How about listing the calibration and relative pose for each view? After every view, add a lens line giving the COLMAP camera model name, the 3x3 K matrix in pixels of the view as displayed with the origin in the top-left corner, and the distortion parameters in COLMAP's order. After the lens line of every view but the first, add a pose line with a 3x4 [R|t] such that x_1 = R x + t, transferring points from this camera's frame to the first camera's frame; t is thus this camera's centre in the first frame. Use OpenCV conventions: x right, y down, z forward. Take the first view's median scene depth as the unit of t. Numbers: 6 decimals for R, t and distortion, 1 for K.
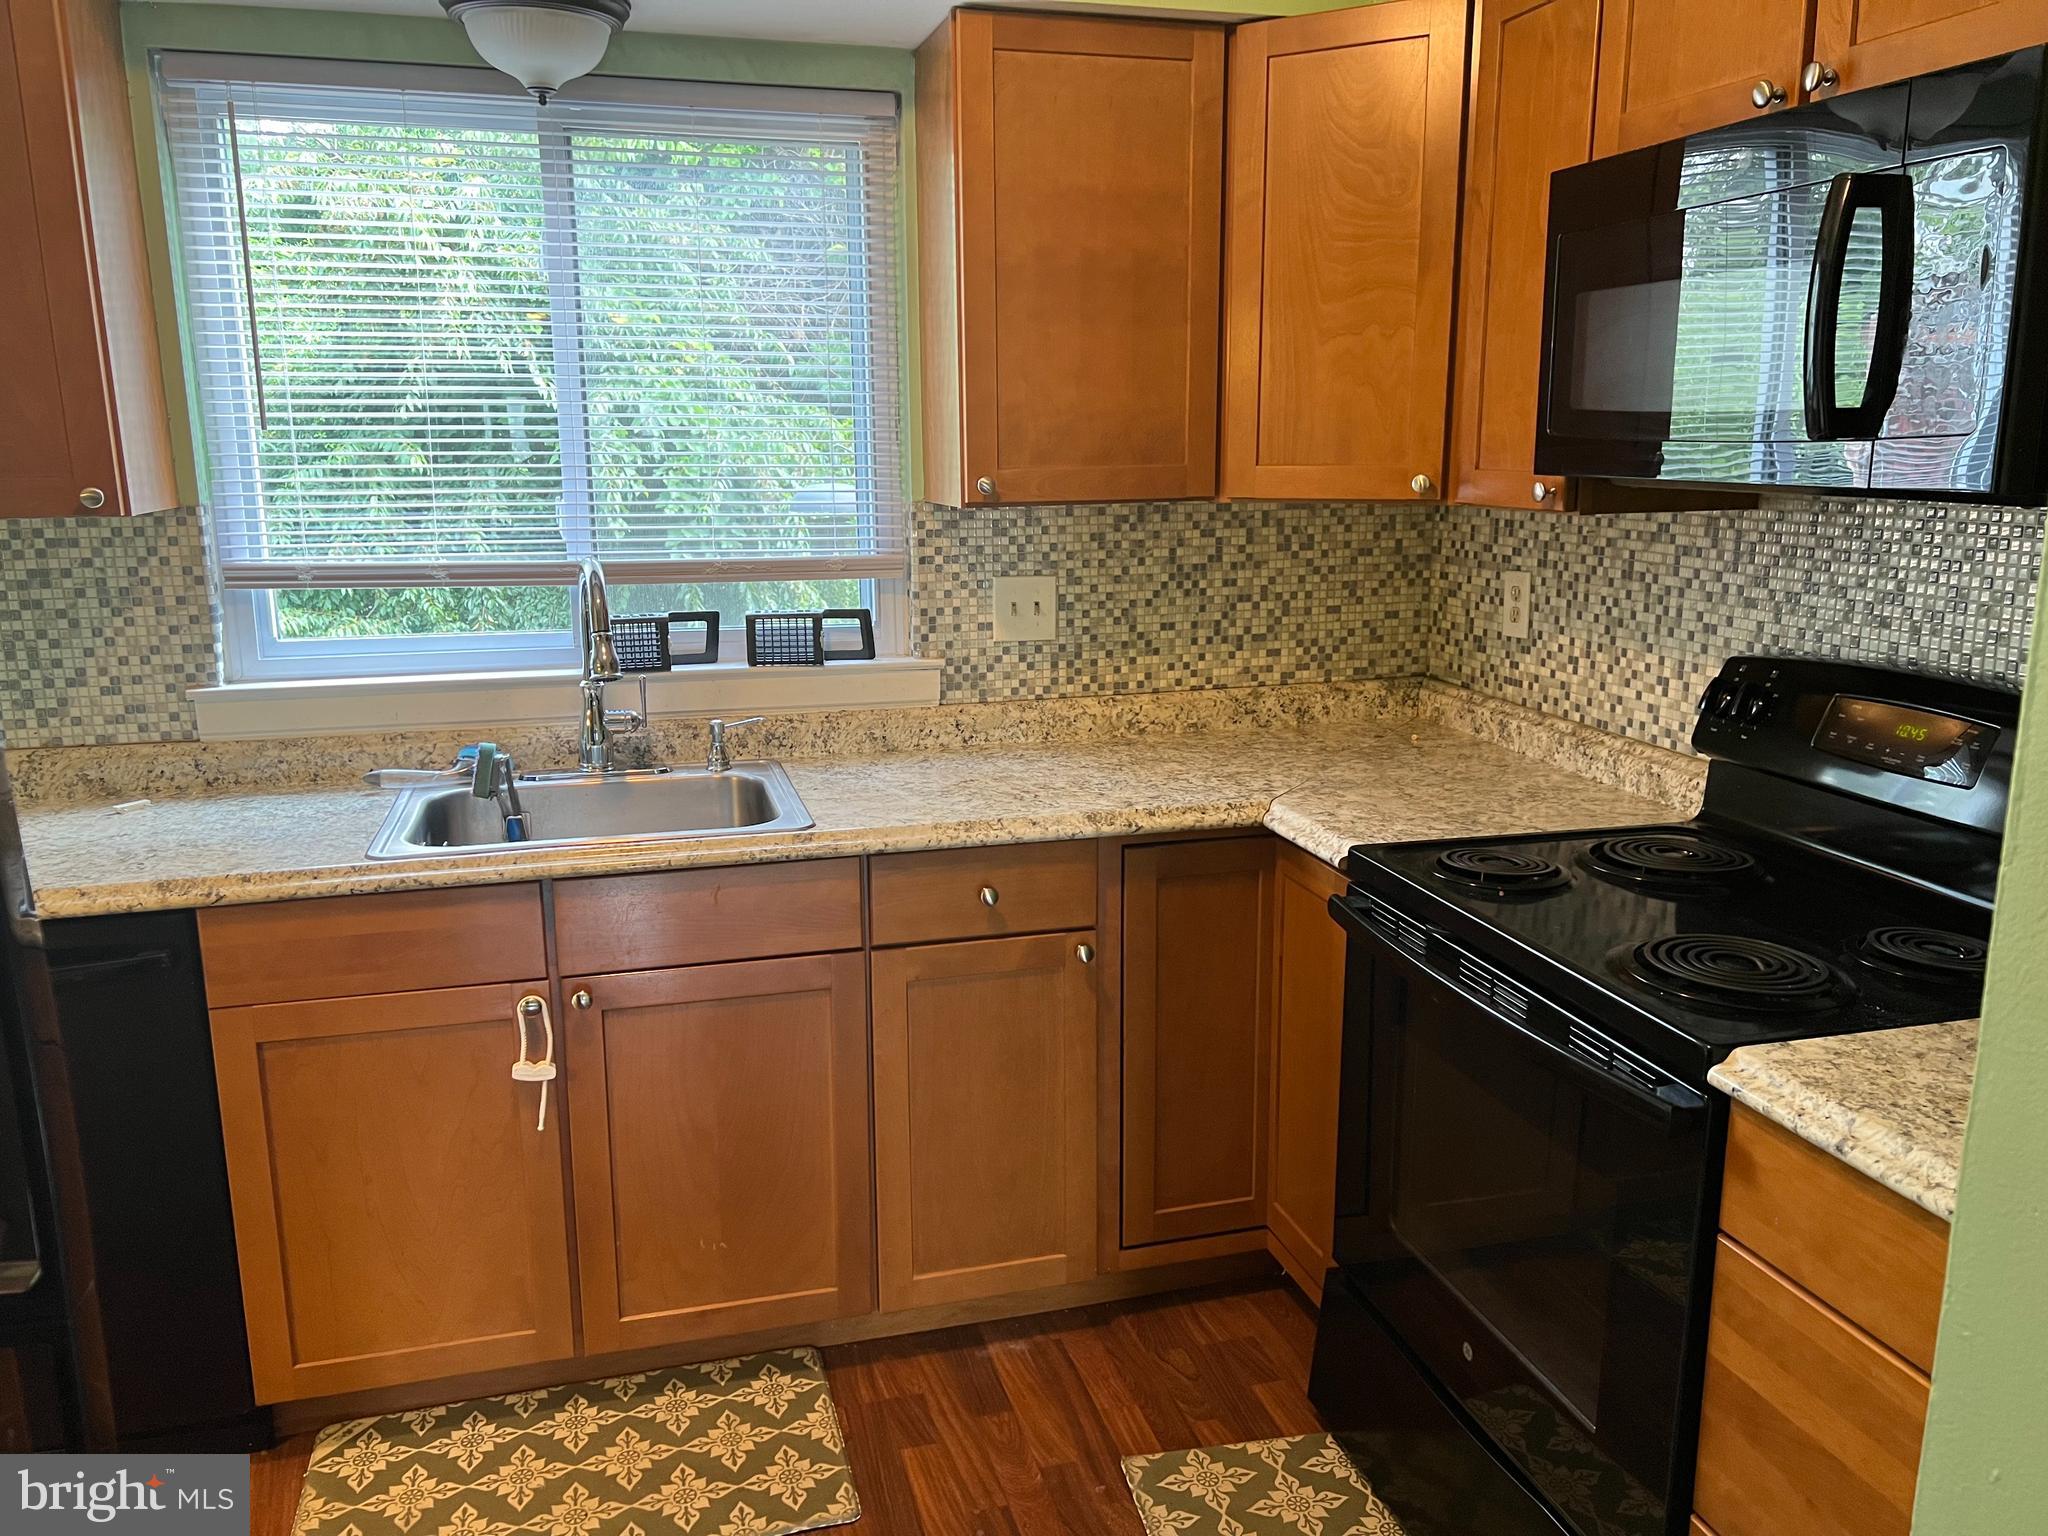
lens RADIAL K [[1497.1, 0, 1018.6], [0, 1497.1, 778.9], [0, 0, 1]] dist [0.134026, -0.281070]
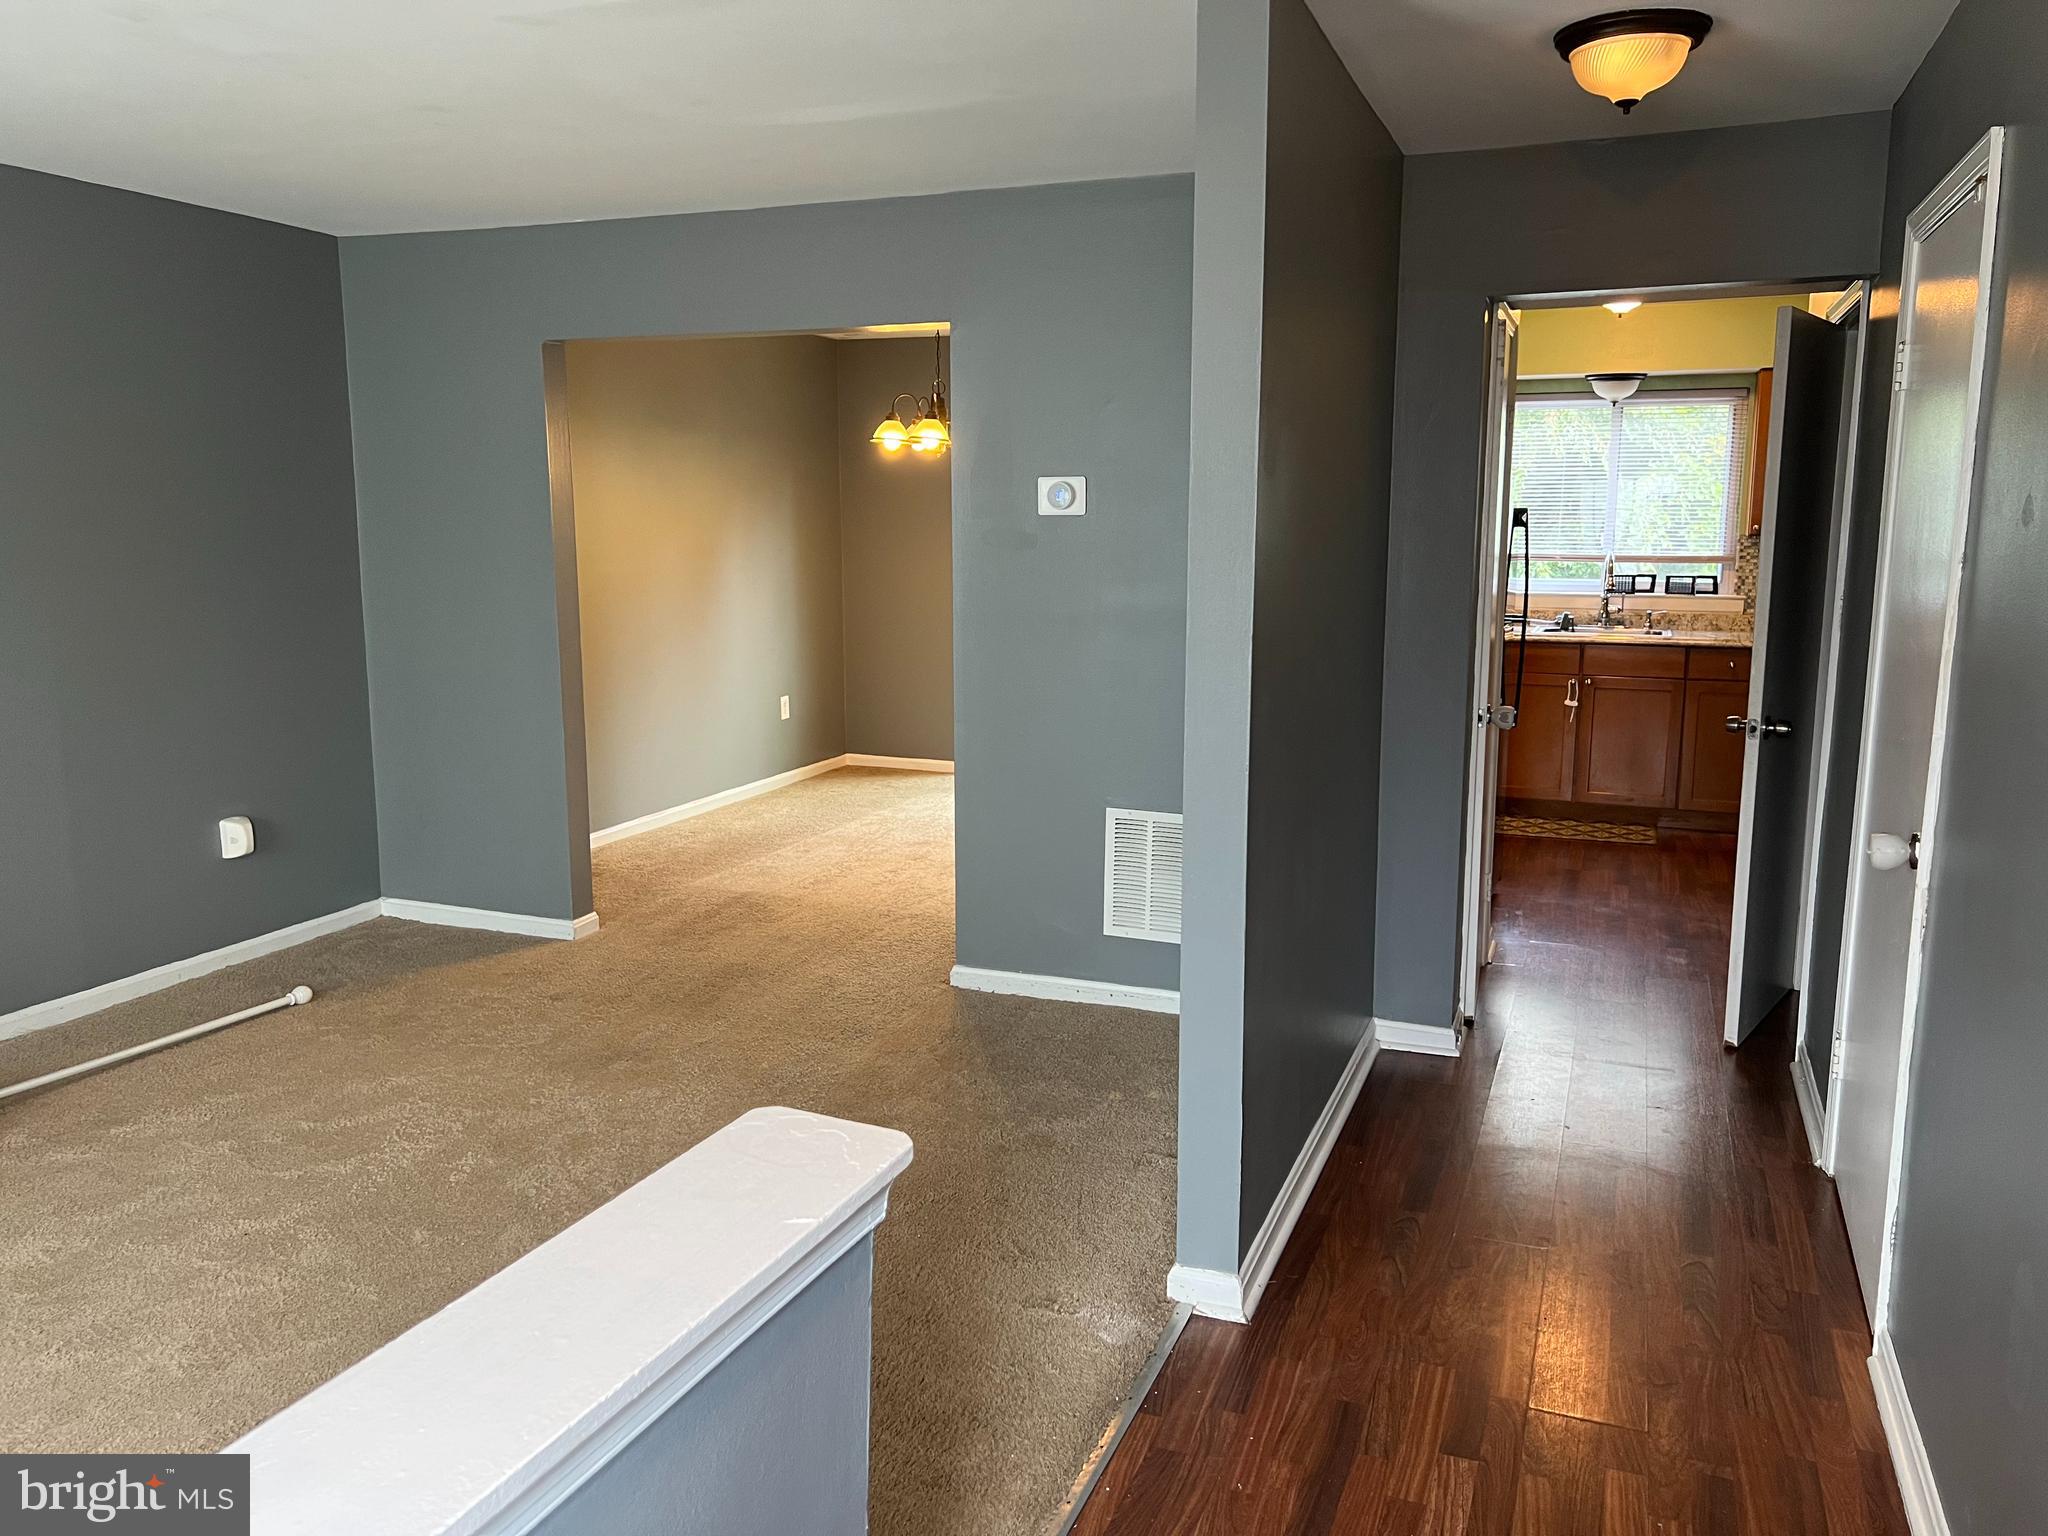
lens RADIAL K [[1542.2, 0, 1032.2], [0, 1542.2, 756.3], [0, 0, 1]] dist [0.094288, -0.118154]
pose [[0.800853, 0.100070, -0.590441, 0.598985], [-0.135805, 0.990601, -0.016311, 0.415204], [0.583260, 0.093248, 0.806916, -1.912320]]
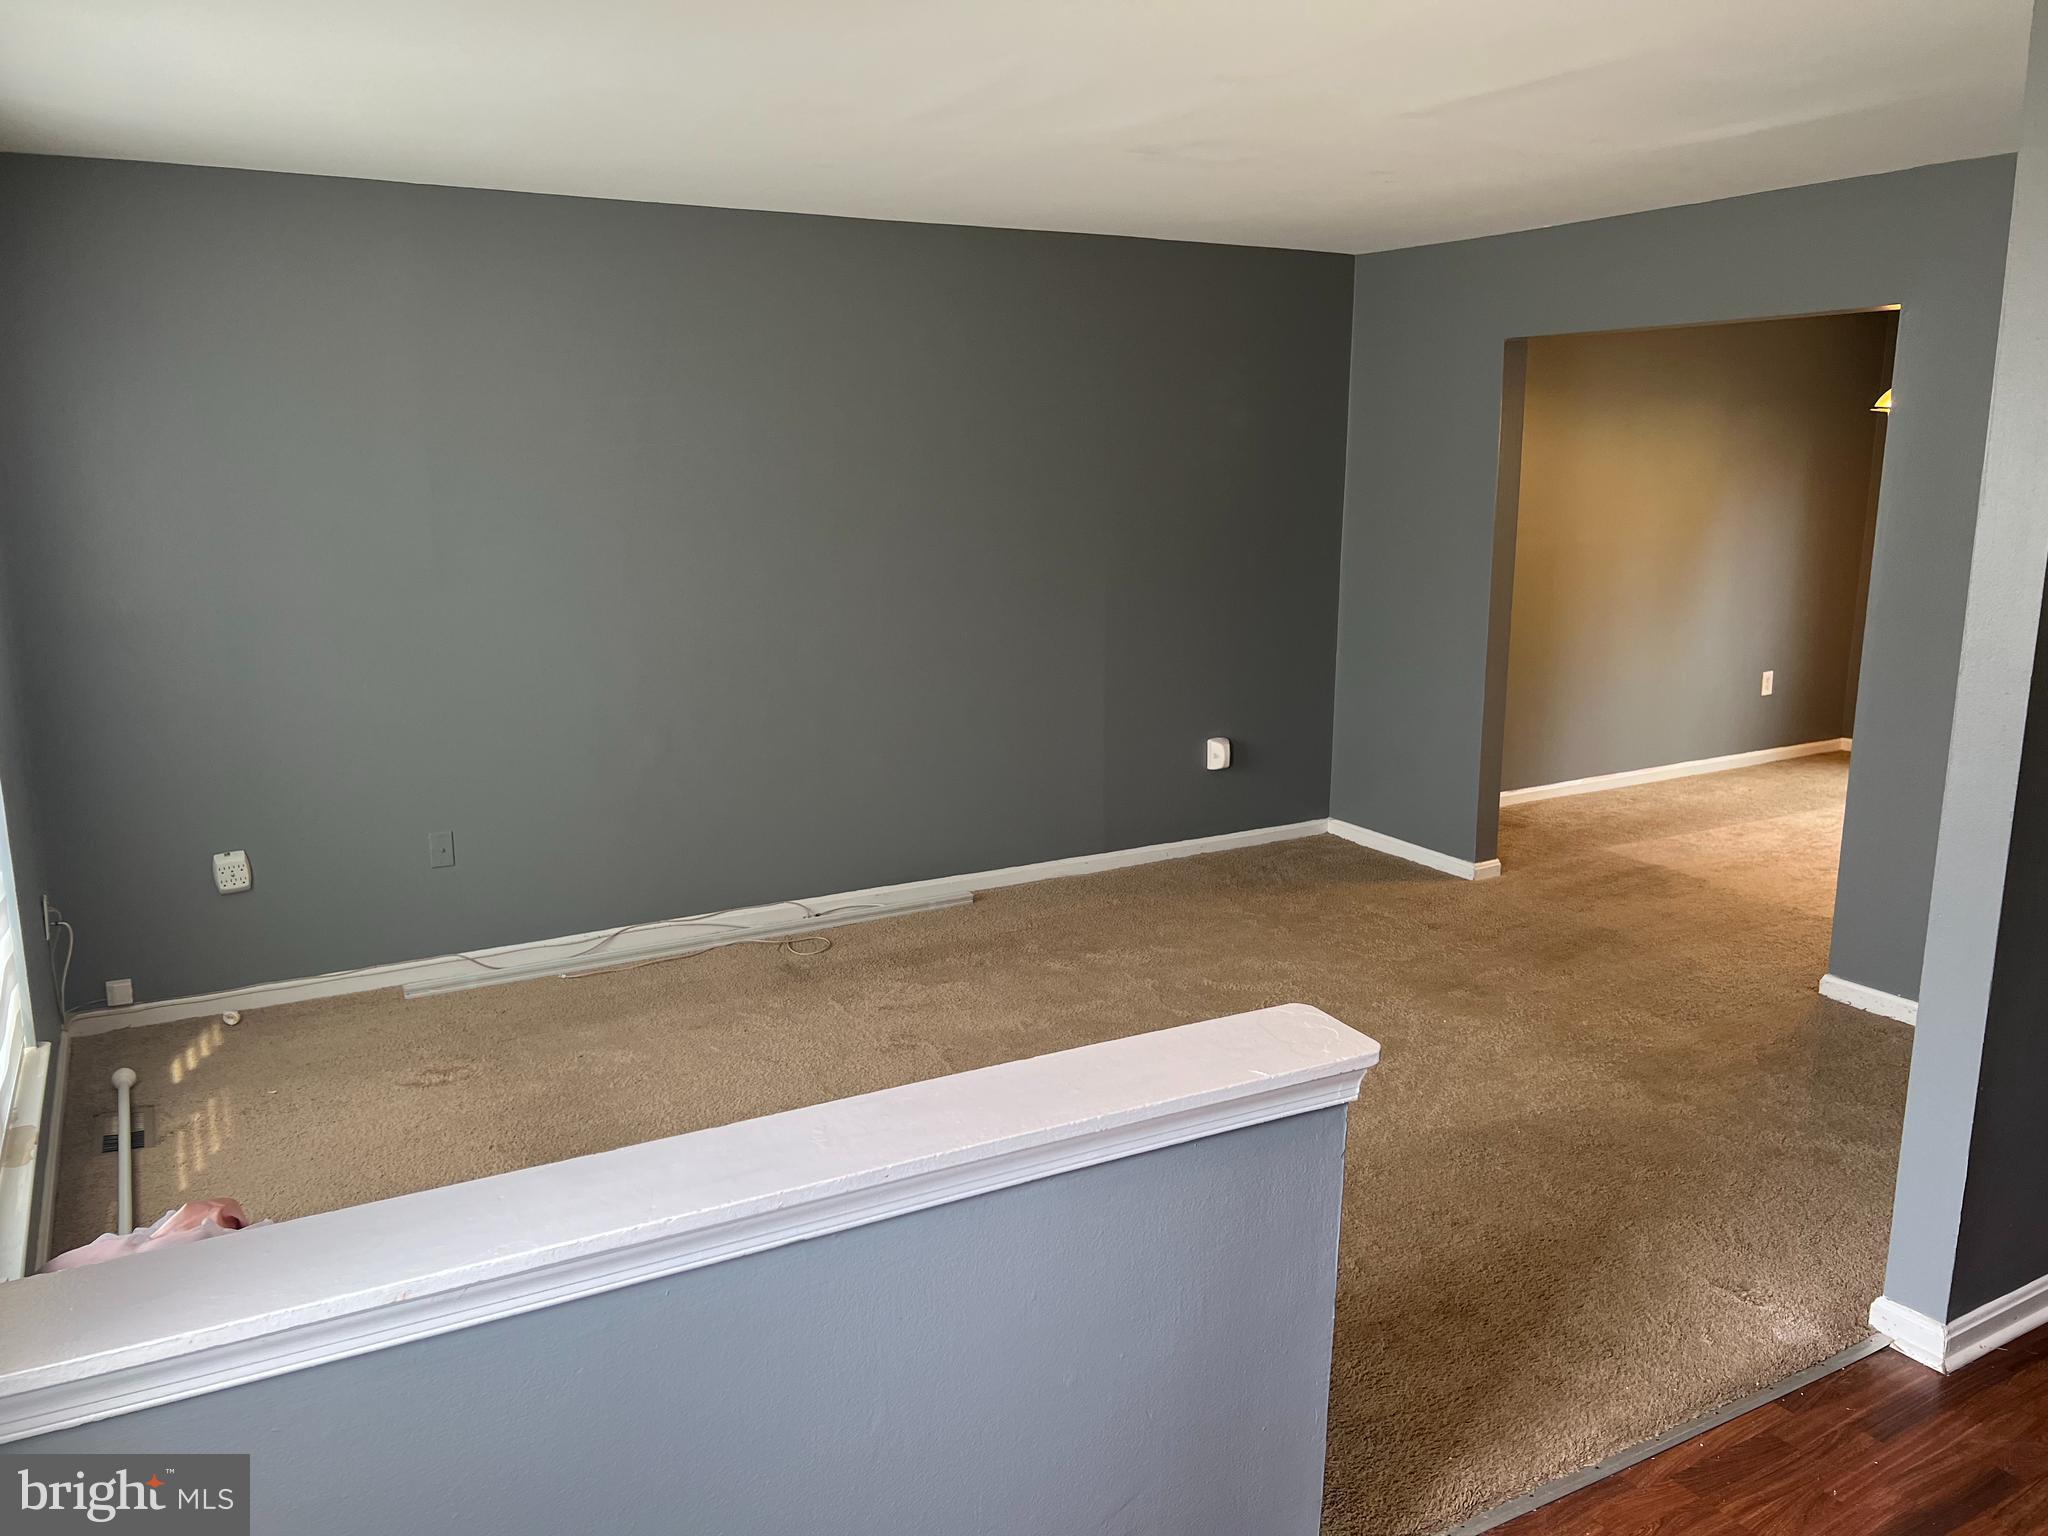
lens RADIAL K [[1549.4, 0, 1003.9], [0, 1549.4, 774.7], [0, 0, 1]] dist [0.044609, -0.056731]
pose [[0.231214, 0.205607, -0.950929, 0.897560], [-0.208893, 0.965110, 0.157882, 0.339416], [0.950212, 0.162138, 0.266097, -1.871654]]
